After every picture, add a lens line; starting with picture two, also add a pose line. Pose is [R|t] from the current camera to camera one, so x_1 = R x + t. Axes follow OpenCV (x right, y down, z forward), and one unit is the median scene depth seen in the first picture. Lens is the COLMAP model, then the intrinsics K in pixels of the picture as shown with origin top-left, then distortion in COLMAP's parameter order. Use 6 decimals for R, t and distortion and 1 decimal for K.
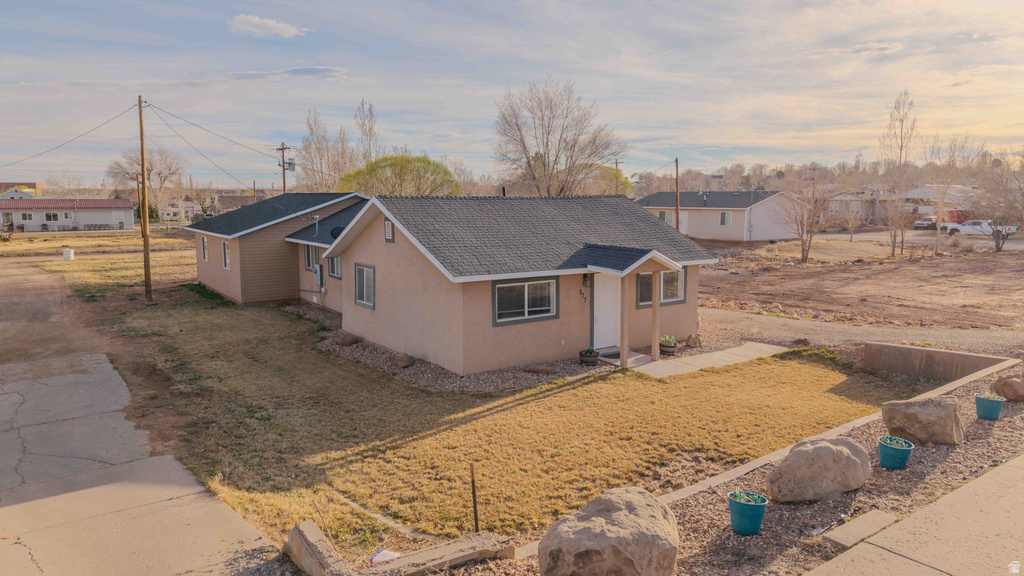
lens RADIAL K [[679.8, 0, 512.0], [0, 679.8, 288.0], [0, 0, 1]] dist [0.049110, -0.058831]
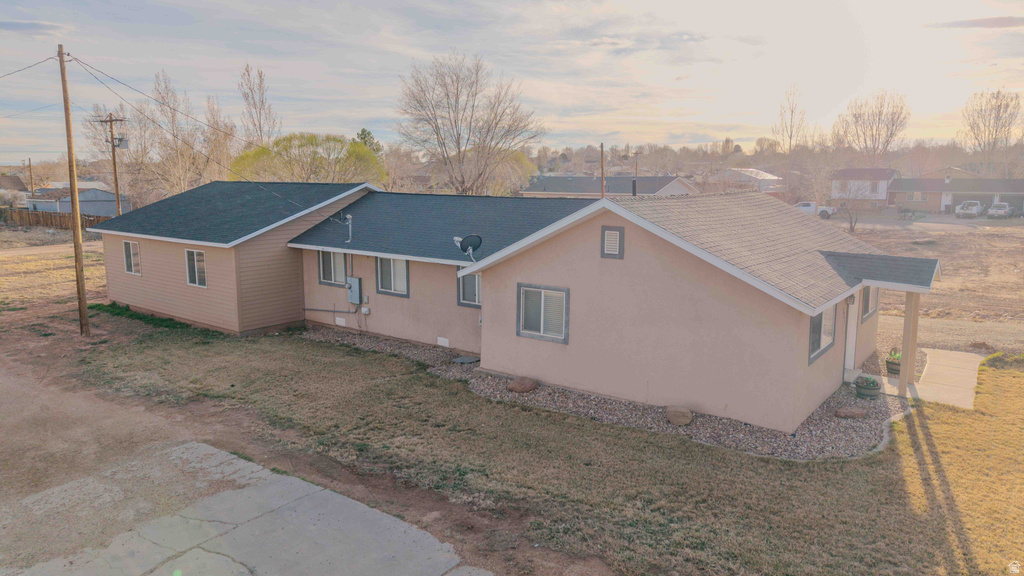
lens RADIAL K [[679.8, 0, 512.0], [0, 679.8, 288.0], [0, 0, 1]] dist [0.049110, -0.058831]
pose [[0.952585, -0.046972, 0.300625, -0.331855], [0.038148, 0.998653, 0.035160, -0.041326], [-0.301872, -0.022025, 0.953094, 0.195244]]
